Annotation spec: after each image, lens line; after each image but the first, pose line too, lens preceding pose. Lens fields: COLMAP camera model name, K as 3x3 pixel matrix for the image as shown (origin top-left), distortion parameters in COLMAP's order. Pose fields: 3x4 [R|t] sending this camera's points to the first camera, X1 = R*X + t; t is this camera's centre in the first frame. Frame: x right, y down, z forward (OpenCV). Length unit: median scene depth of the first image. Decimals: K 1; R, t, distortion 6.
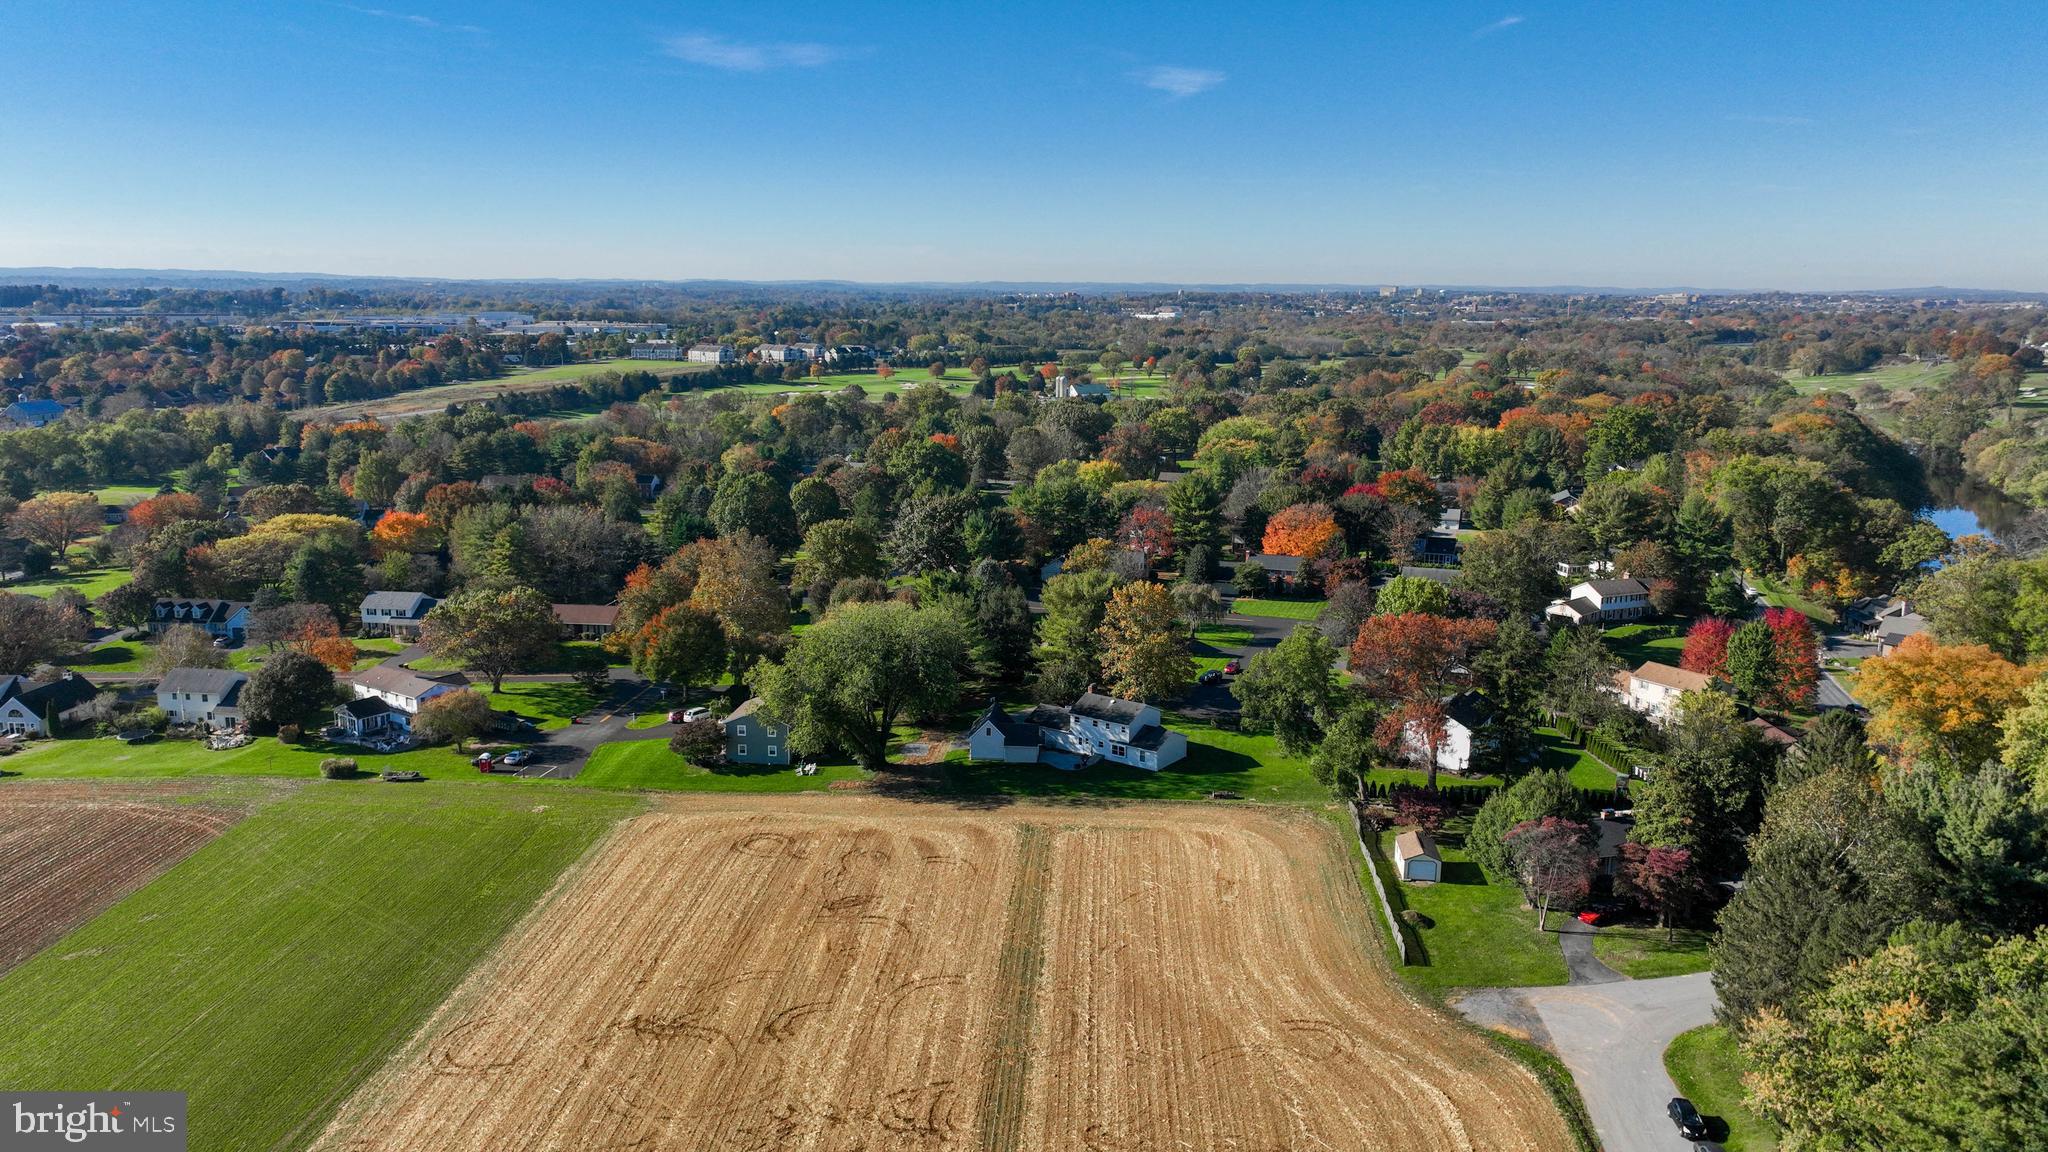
lens RADIAL K [[1444.6, 0, 1028.7], [0, 1444.6, 585.9], [0, 0, 1]] dist [-0.002039, 0.016929]
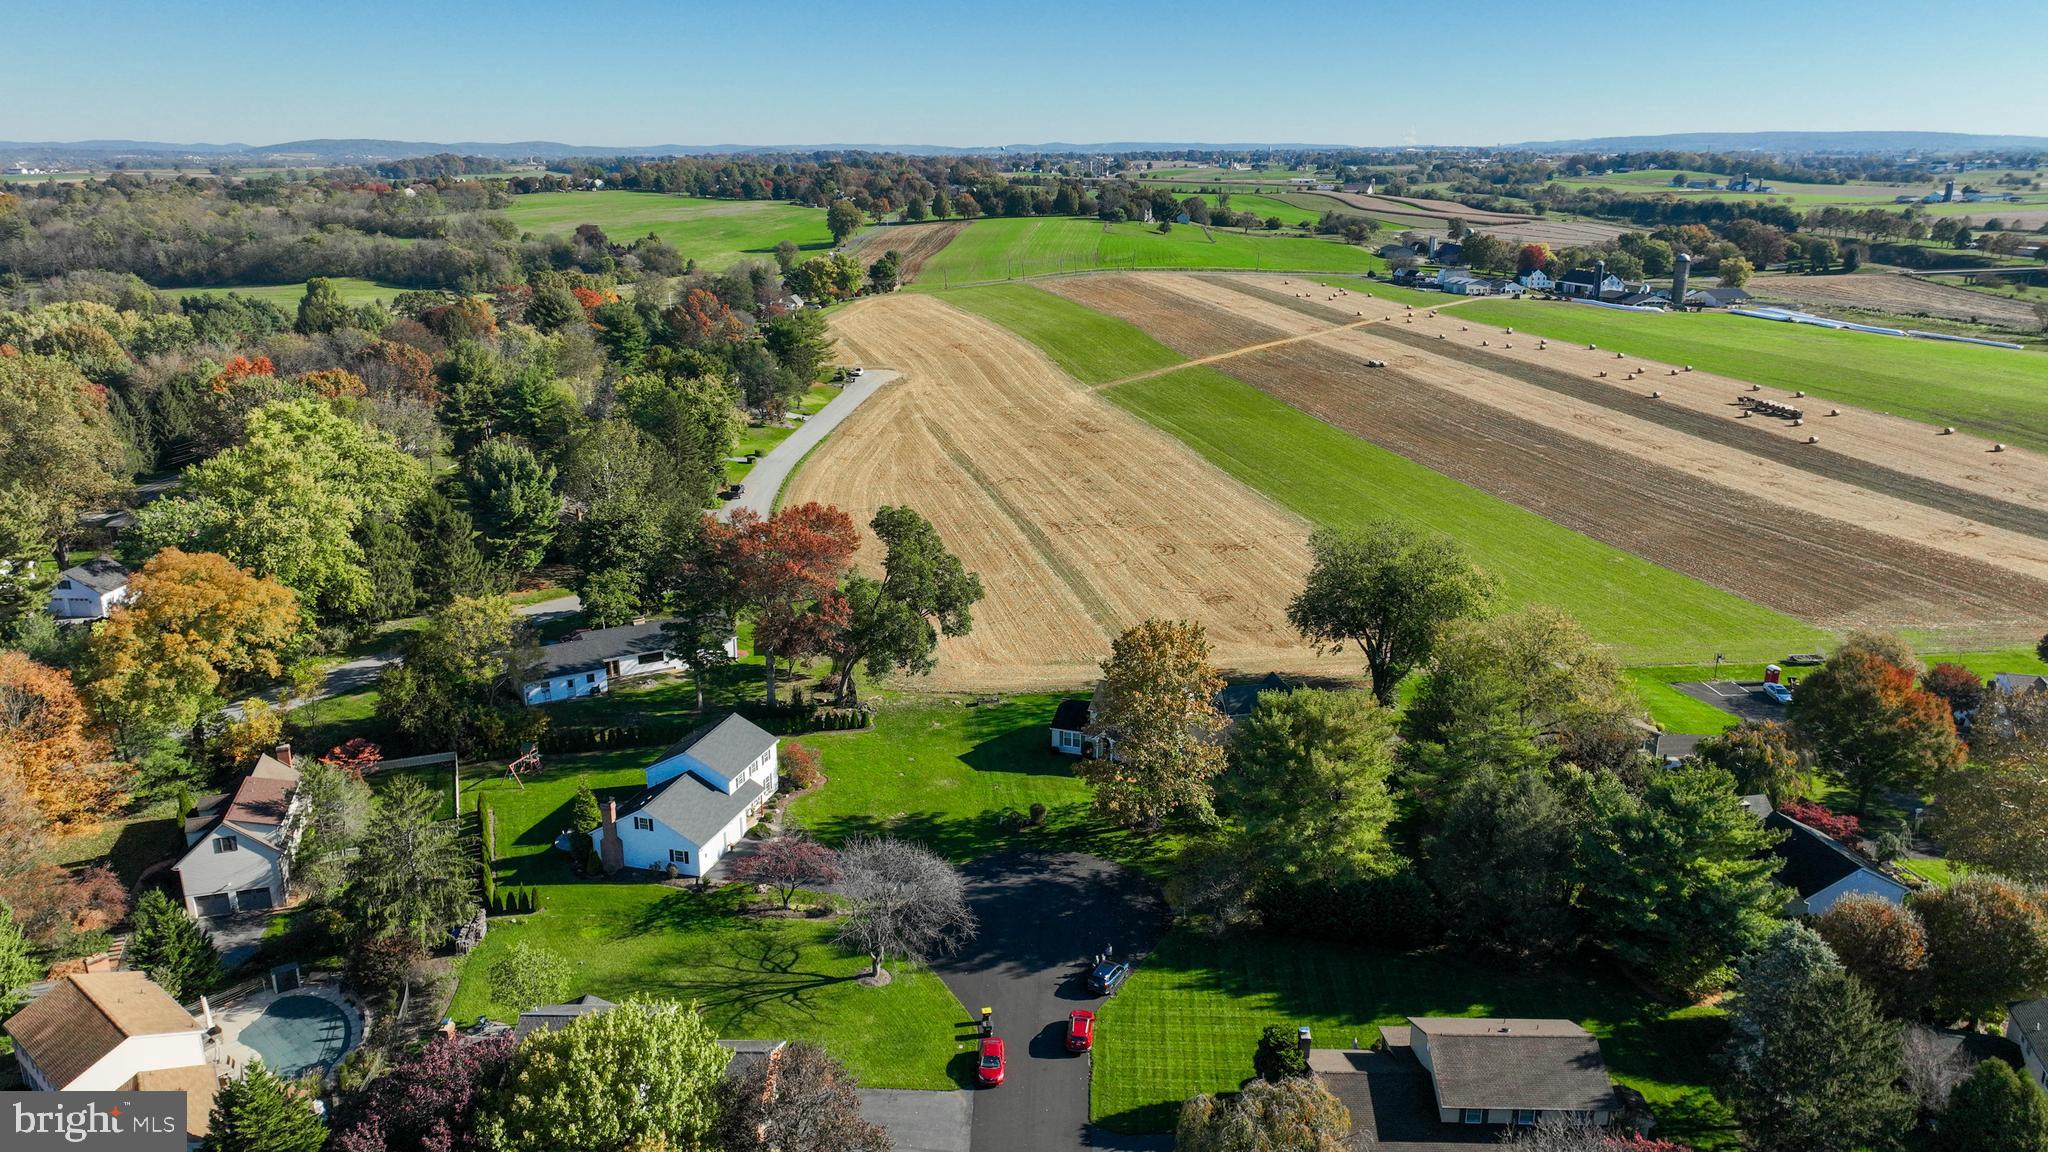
lens RADIAL K [[1444.6, 0, 1021.0], [0, 1444.6, 569.6], [0, 0, 1]] dist [-0.002039, 0.016929]
pose [[-0.960537, 0.075178, -0.267802, 0.335207], [-0.058861, 0.886043, 0.459851, -0.339937], [0.271855, 0.457466, -0.846652, 1.642046]]
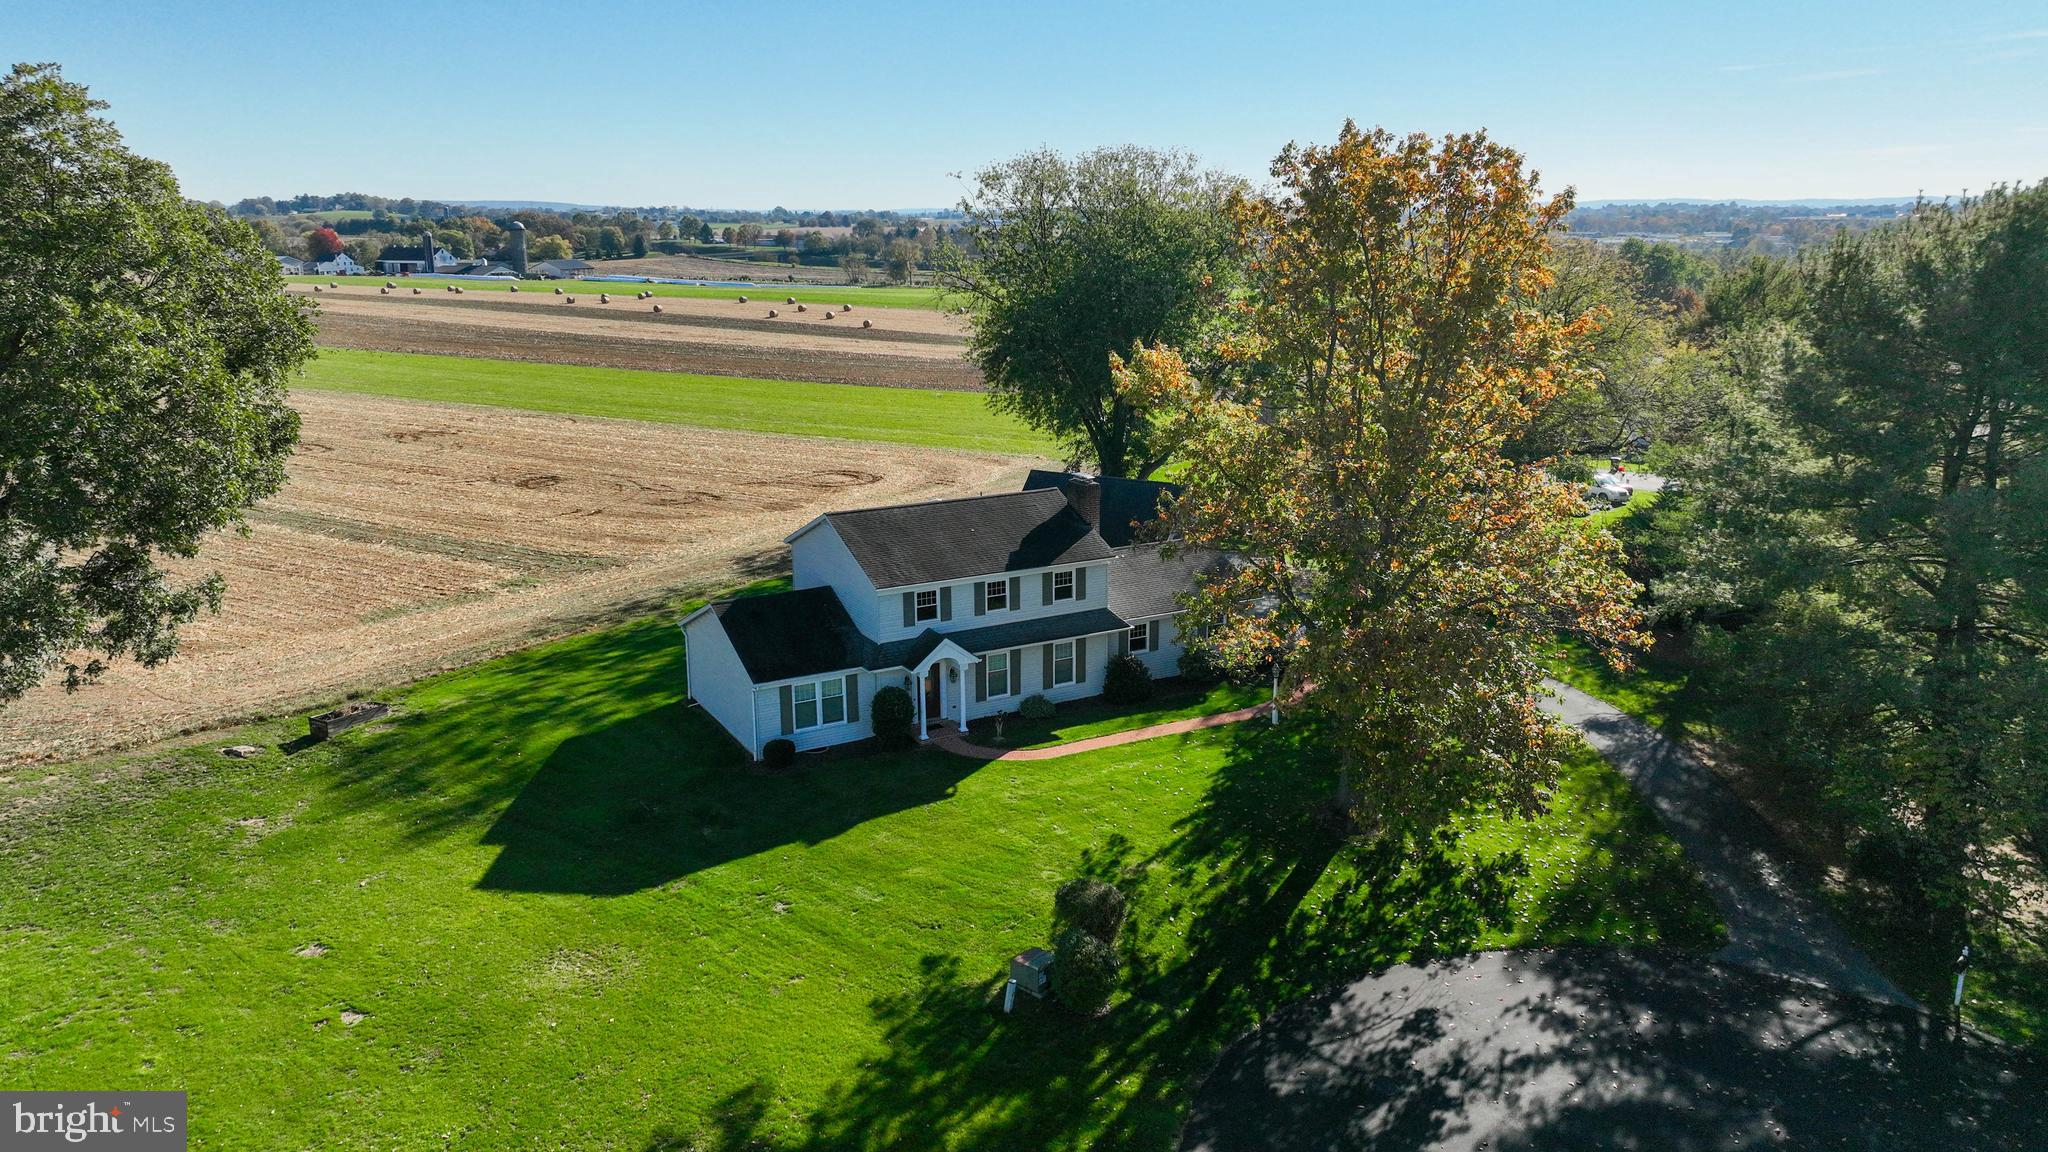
lens RADIAL K [[1444.6, 0, 1027.1], [0, 1444.6, 583.2], [0, 0, 1]] dist [-0.002039, 0.016929]
pose [[-0.418051, 0.218758, -0.881691, 0.305922], [-0.184487, 0.929902, 0.318194, 0.001635], [0.889493, 0.295682, -0.348389, 1.131119]]
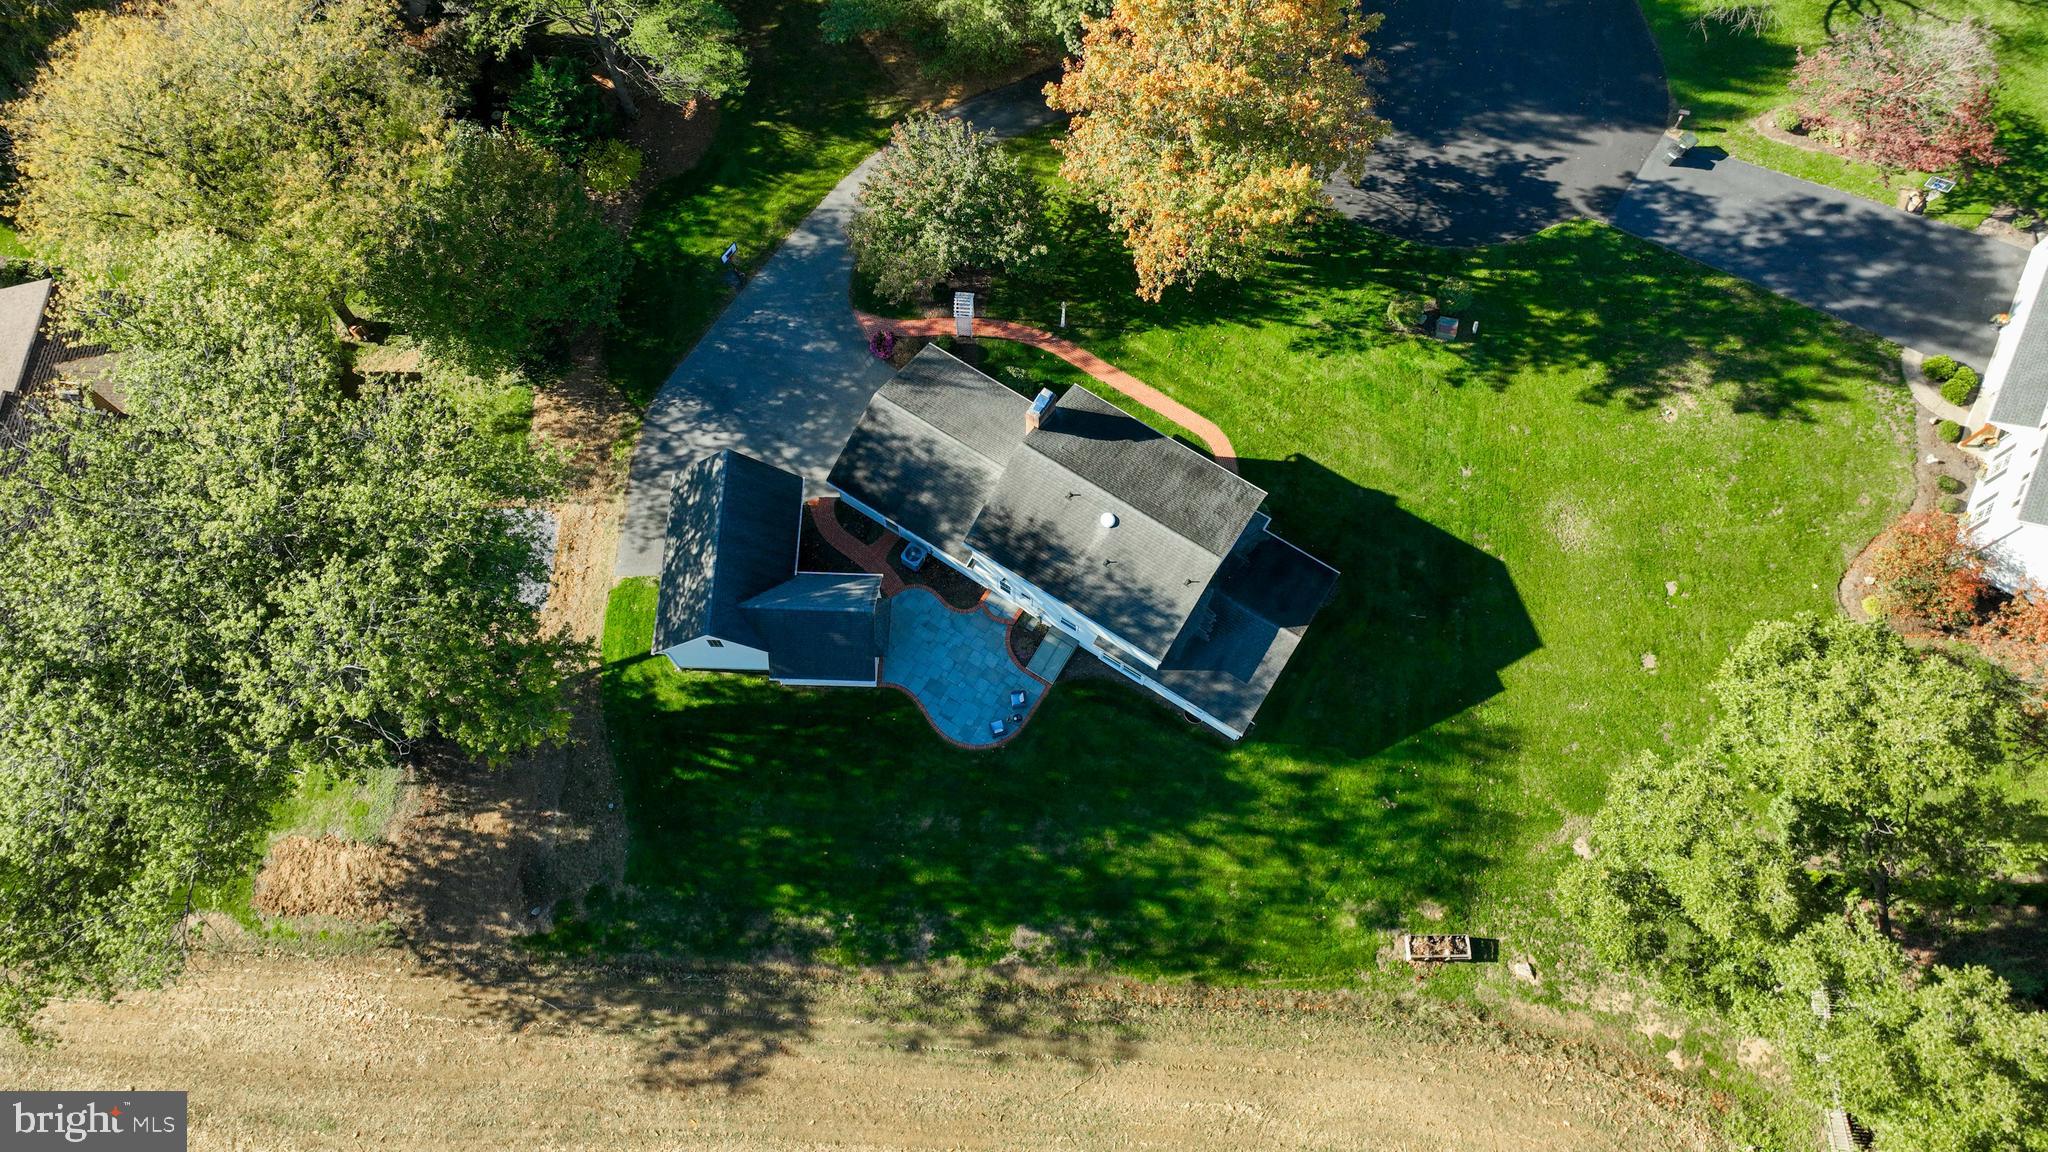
lens RADIAL K [[1444.6, 0, 1023.4], [0, 1444.6, 583.4], [0, 0, 1]] dist [-0.002039, 0.016929]
pose [[0.998559, -0.051928, 0.013550, 0.036448], [0.015894, 0.527318, 0.849519, -0.173296], [-0.051259, -0.848080, 0.527383, 0.838383]]
